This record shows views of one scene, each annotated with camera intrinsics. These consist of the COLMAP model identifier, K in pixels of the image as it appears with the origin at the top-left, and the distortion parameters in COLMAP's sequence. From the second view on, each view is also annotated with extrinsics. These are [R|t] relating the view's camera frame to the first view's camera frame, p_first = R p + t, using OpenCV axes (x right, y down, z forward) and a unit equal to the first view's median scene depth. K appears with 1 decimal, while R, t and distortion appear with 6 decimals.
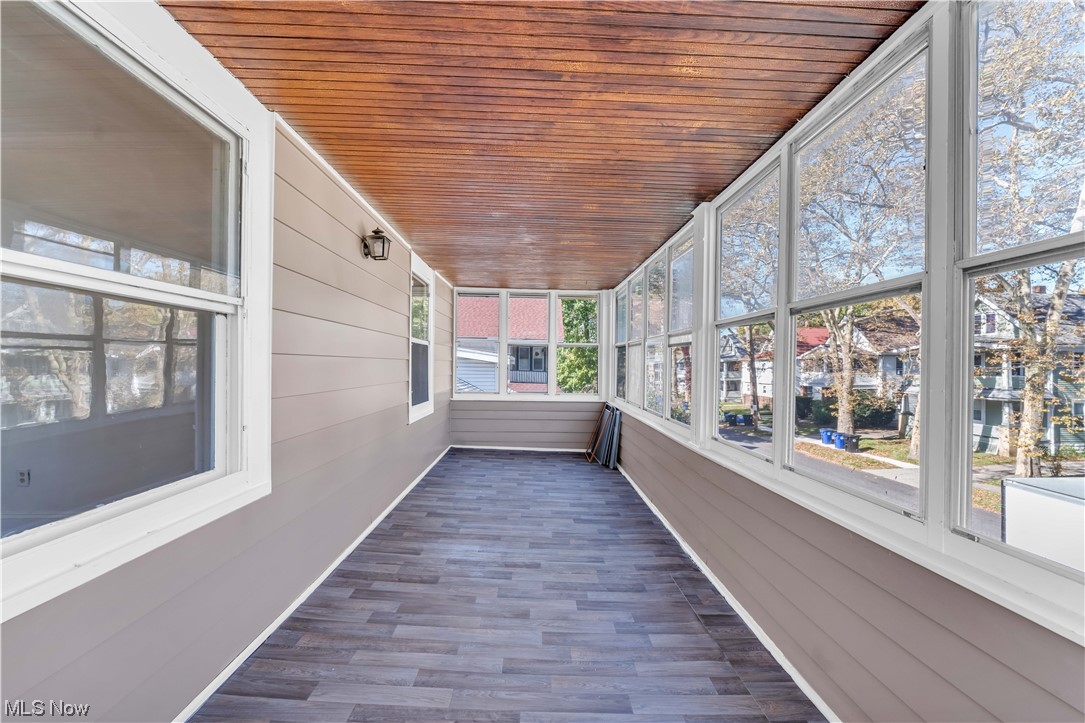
lens RADIAL K [[440.6, 0, 543.1], [0, 440.6, 364.7], [0, 0, 1]] dist [-0.000557, 0.000140]
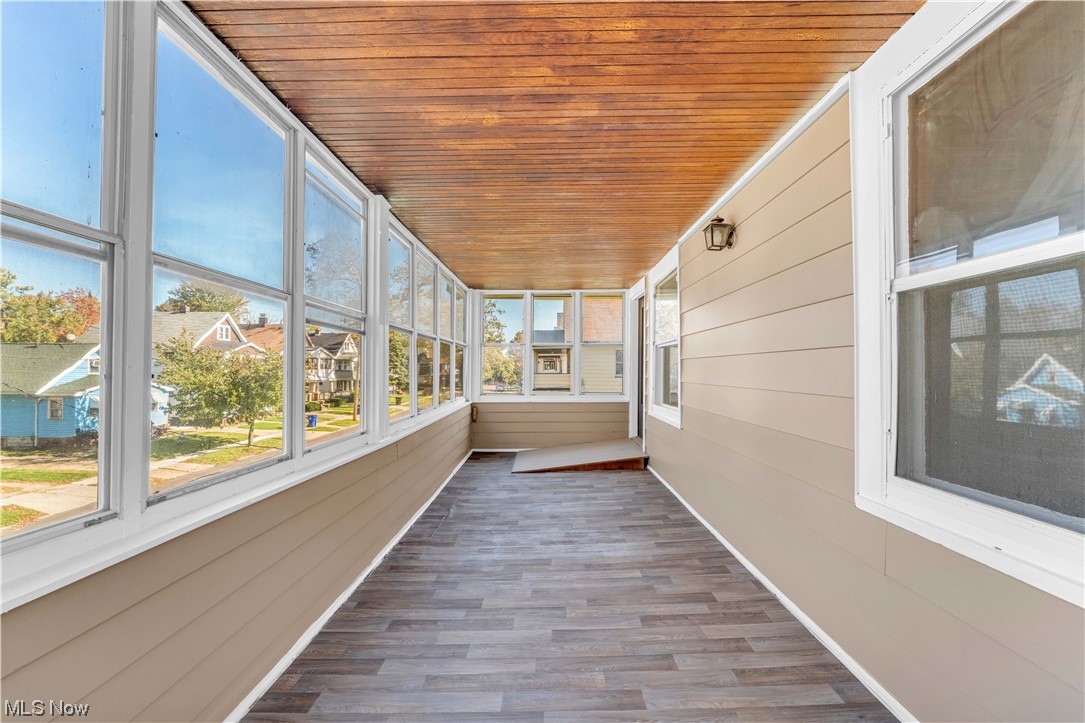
lens RADIAL K [[440.6, 0, 546.2], [0, 440.6, 364.2], [0, 0, 1]] dist [-0.000557, 0.000140]
pose [[-0.999387, -0.009557, 0.033690, -0.047630], [-0.009932, 0.999890, -0.011003, 0.017129], [-0.033581, -0.011331, -0.999372, 1.877903]]
